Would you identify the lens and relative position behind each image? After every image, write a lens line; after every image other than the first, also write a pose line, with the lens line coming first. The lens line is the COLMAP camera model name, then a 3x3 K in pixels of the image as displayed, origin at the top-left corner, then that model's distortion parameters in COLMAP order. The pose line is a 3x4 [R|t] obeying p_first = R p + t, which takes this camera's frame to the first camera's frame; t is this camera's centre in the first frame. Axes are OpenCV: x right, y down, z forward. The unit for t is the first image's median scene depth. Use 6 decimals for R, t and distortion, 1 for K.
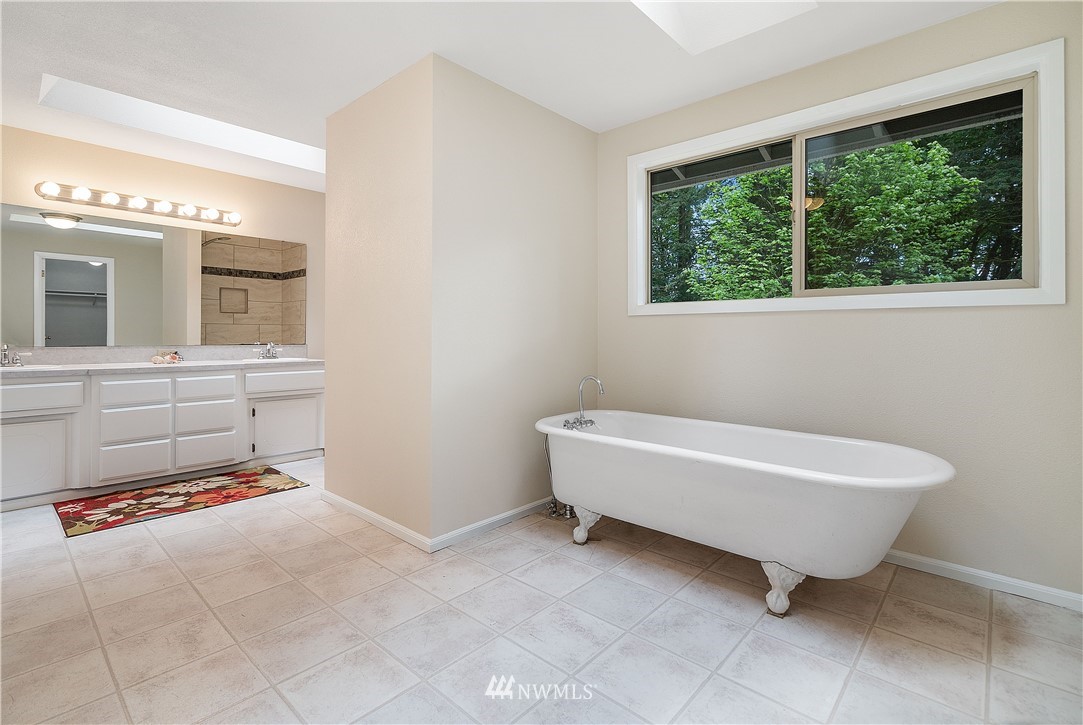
lens RADIAL K [[501.1, 0, 536.3], [0, 501.1, 330.9], [0, 0, 1]] dist [-0.004576, 0.003759]
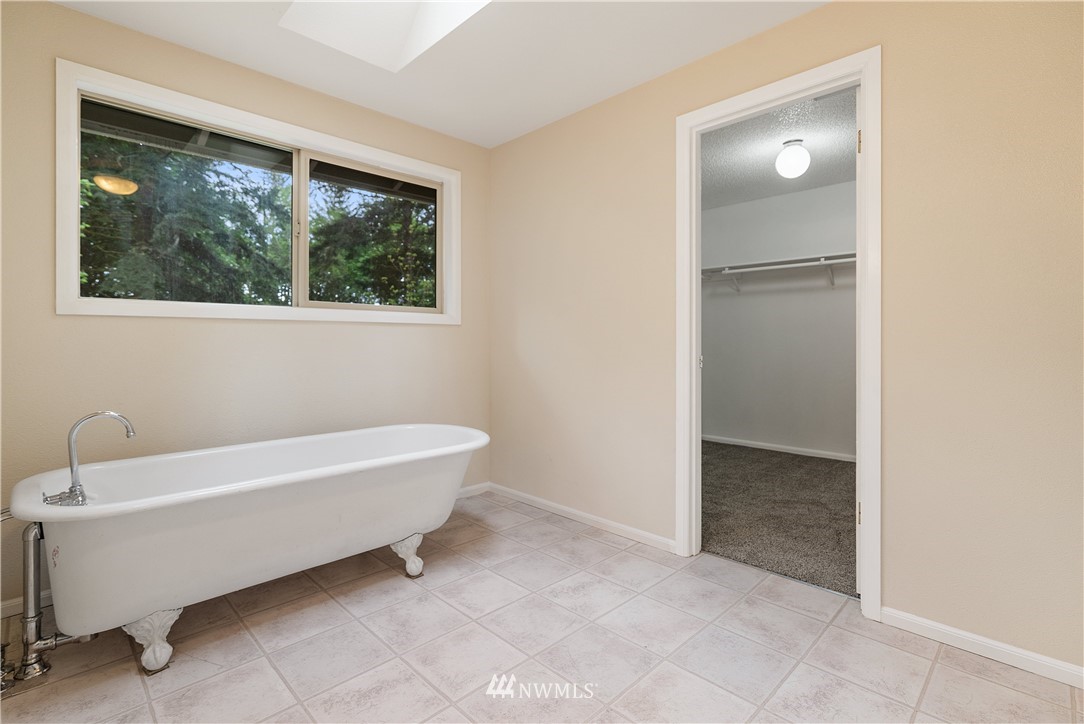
lens RADIAL K [[501.5, 0, 541.1], [0, 501.5, 353.5], [0, 0, 1]] dist [-0.004576, 0.003759]
pose [[0.063153, -0.025399, 0.997681, -0.578633], [-0.003694, 0.999663, 0.025683, -0.000965], [-0.997997, -0.005307, 0.063038, 0.526528]]
